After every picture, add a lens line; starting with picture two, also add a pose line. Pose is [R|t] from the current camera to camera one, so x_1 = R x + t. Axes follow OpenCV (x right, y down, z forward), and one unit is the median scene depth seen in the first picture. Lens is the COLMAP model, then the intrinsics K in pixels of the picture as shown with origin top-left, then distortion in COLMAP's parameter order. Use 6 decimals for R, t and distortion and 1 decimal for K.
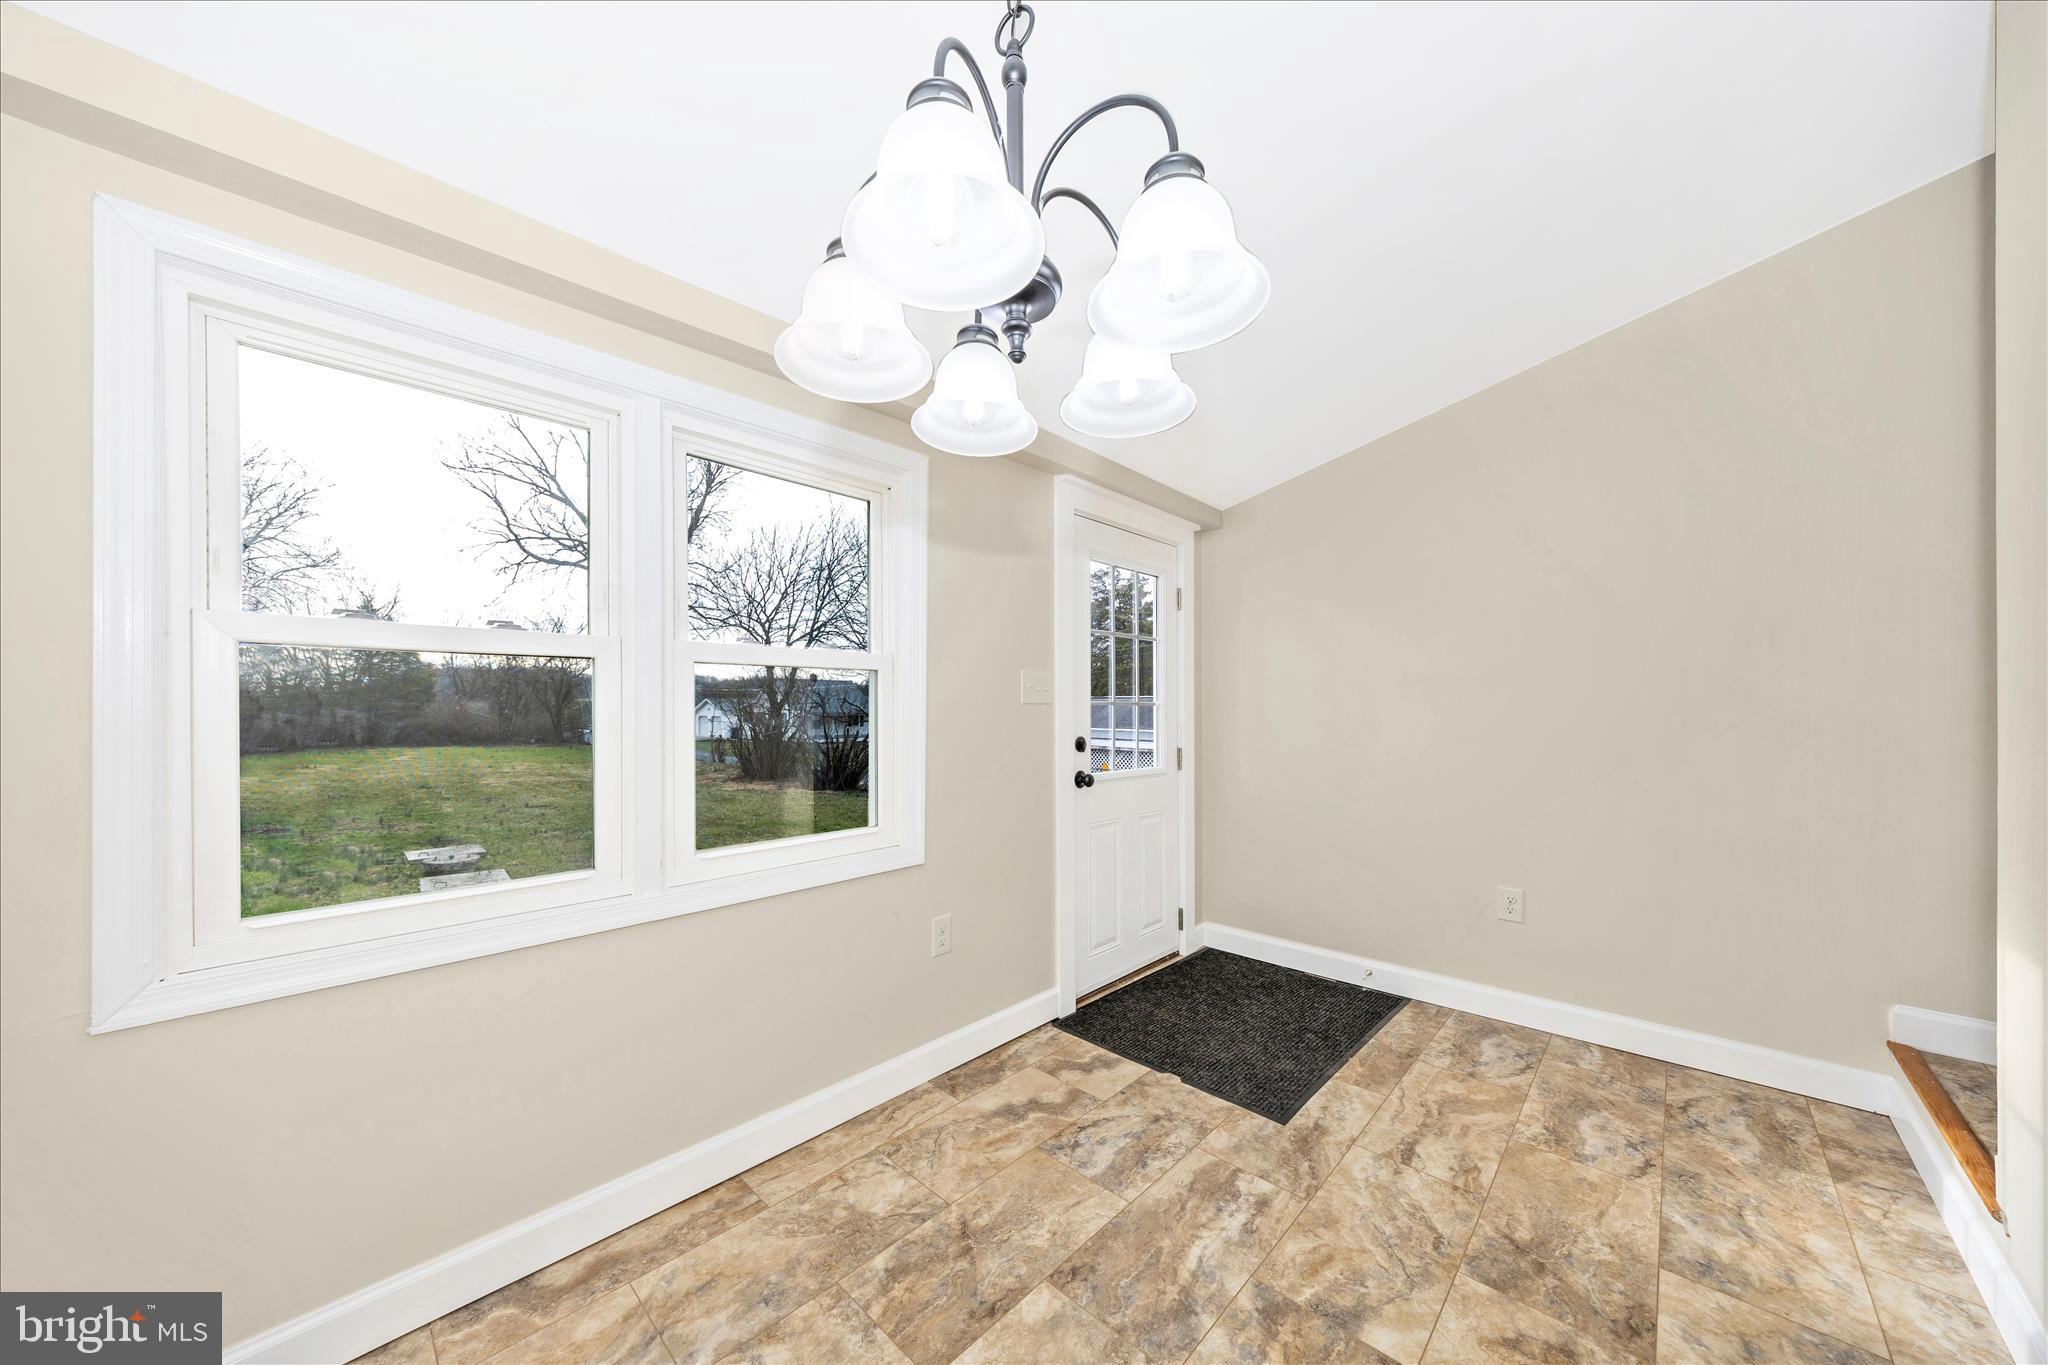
lens RADIAL K [[685.9, 0, 1031.1], [0, 685.9, 704.7], [0, 0, 1]] dist [-0.000536, -0.003538]
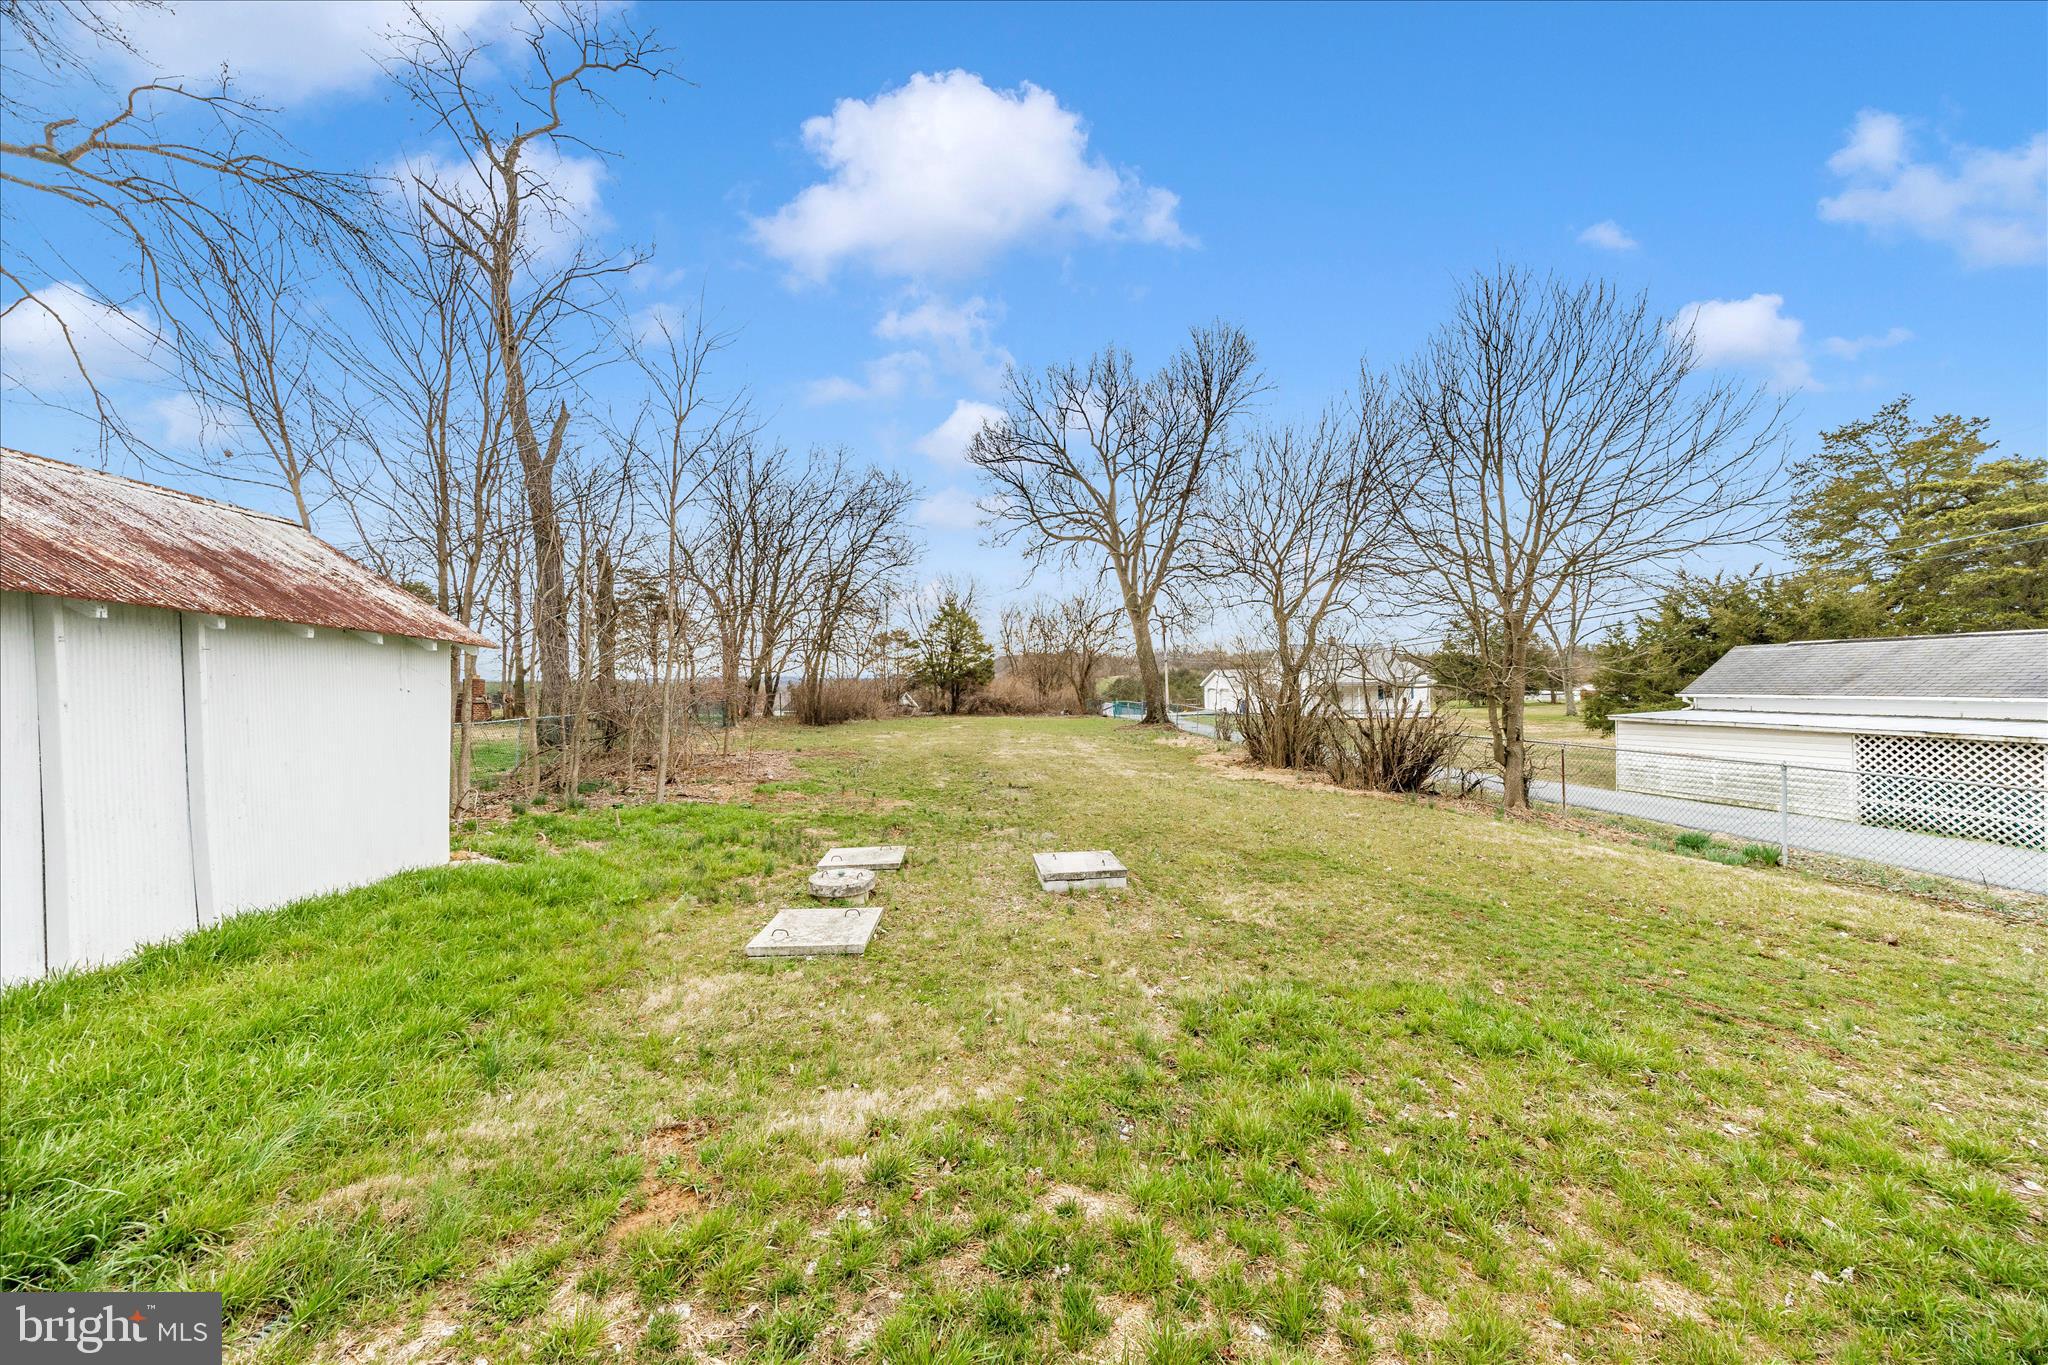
lens RADIAL K [[696.8, 0, 1018.5], [0, 696.8, 692.1], [0, 0, 1]] dist [-0.003989, -0.000180]
pose [[0.748348, -0.010181, -0.663228, -0.080289], [0.022302, 0.999703, 0.009818, 0.011636], [0.662931, -0.022139, 0.748353, 0.204781]]
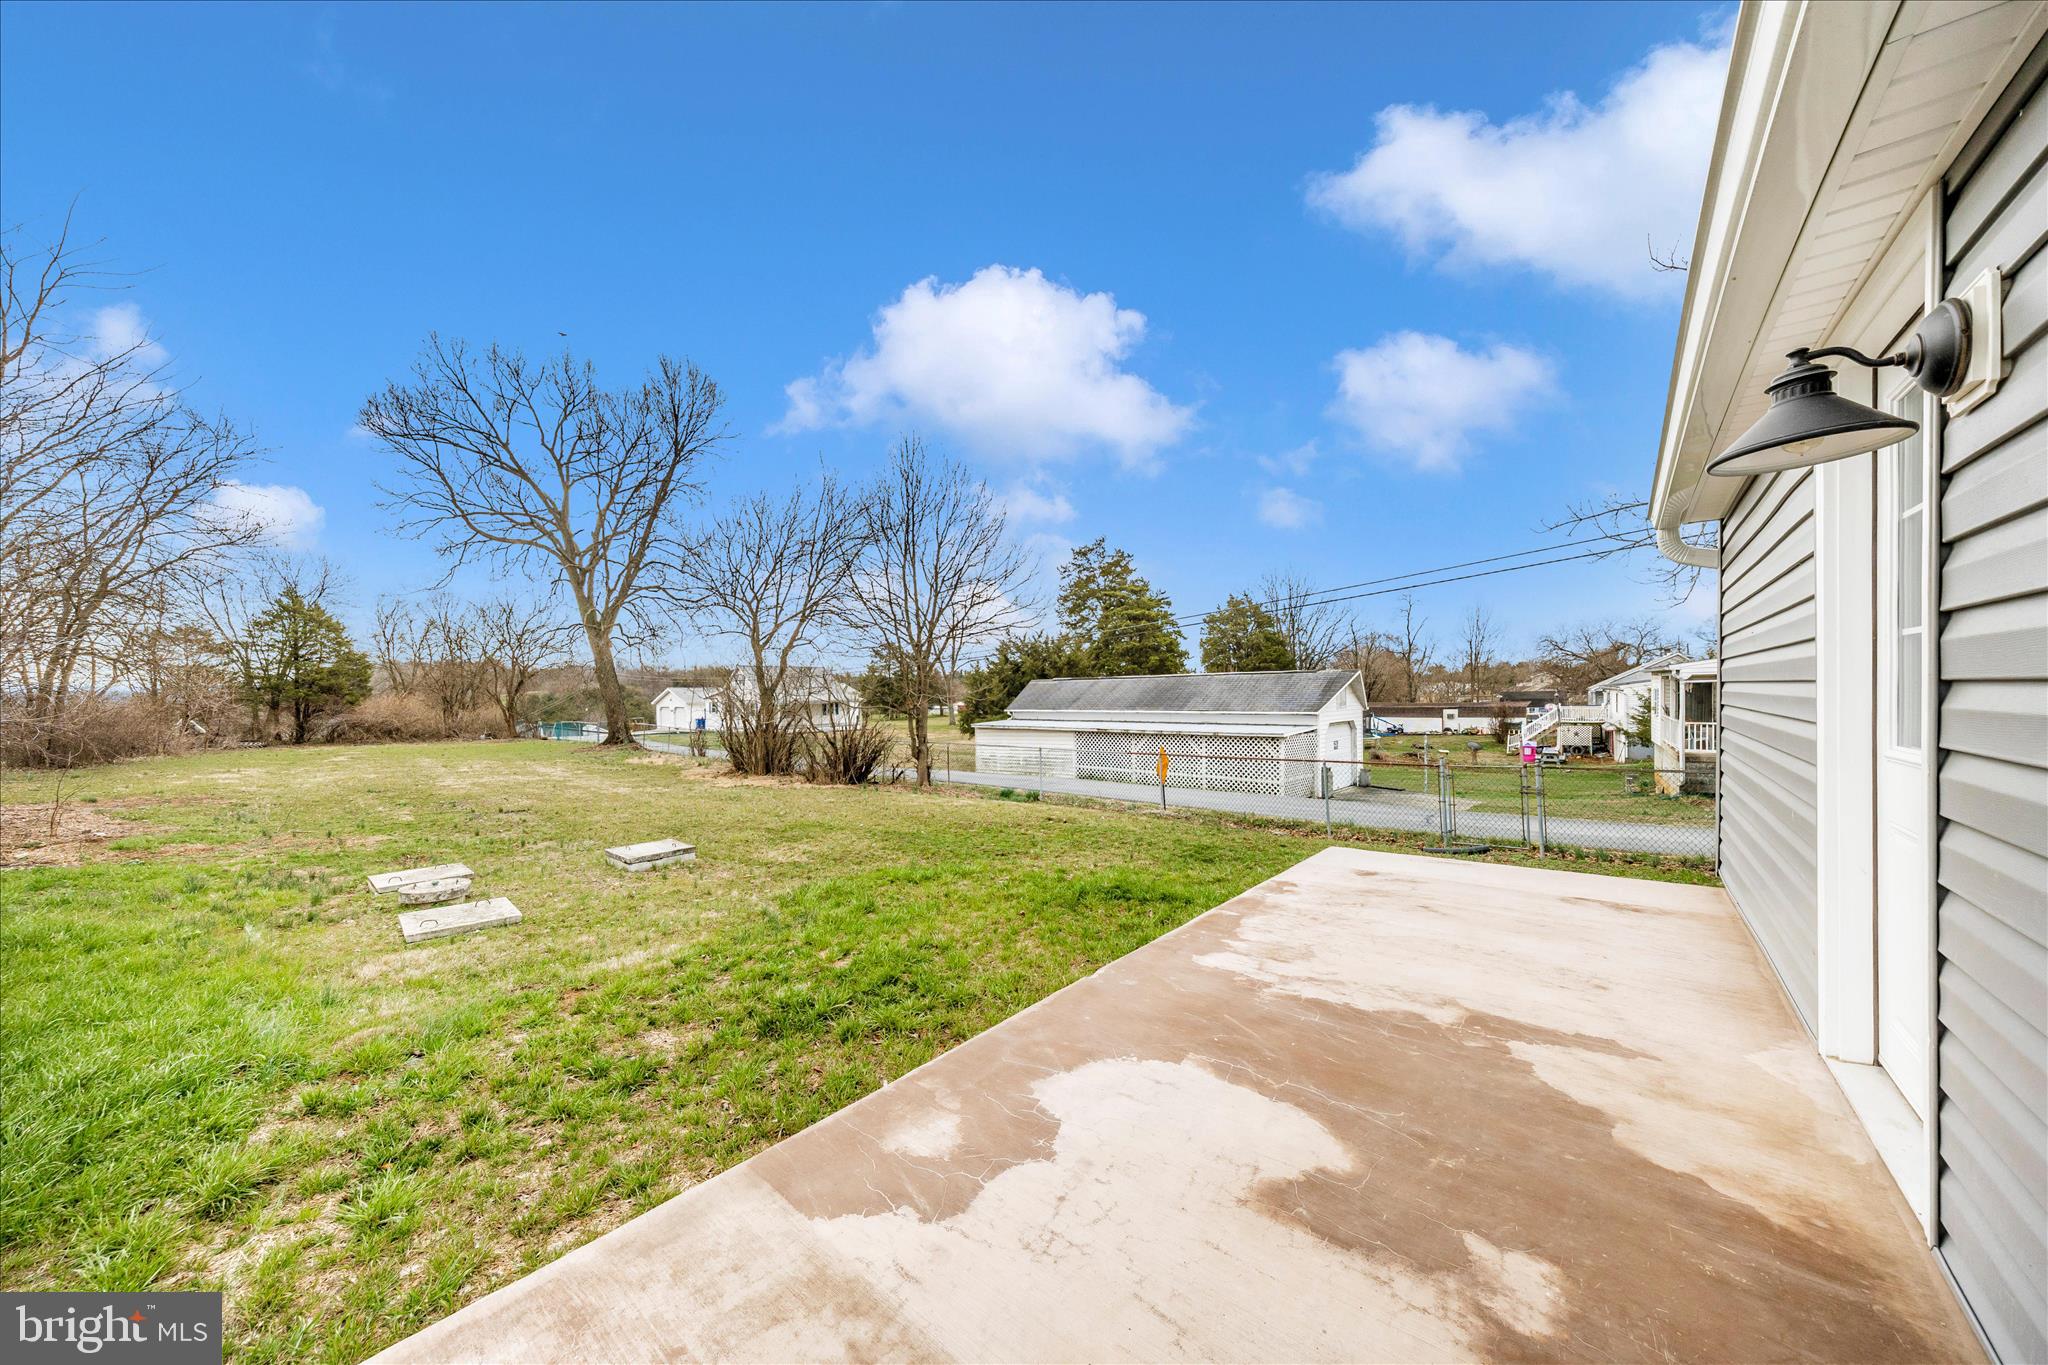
lens RADIAL K [[696.8, 0, 1018.5], [0, 696.8, 692.1], [0, 0, 1]] dist [-0.003989, -0.000180]
pose [[0.998976, -0.018832, 0.041136, -0.071774], [0.018724, 0.999820, 0.003003, 0.004745], [-0.041186, -0.002230, 0.999149, 0.061189]]
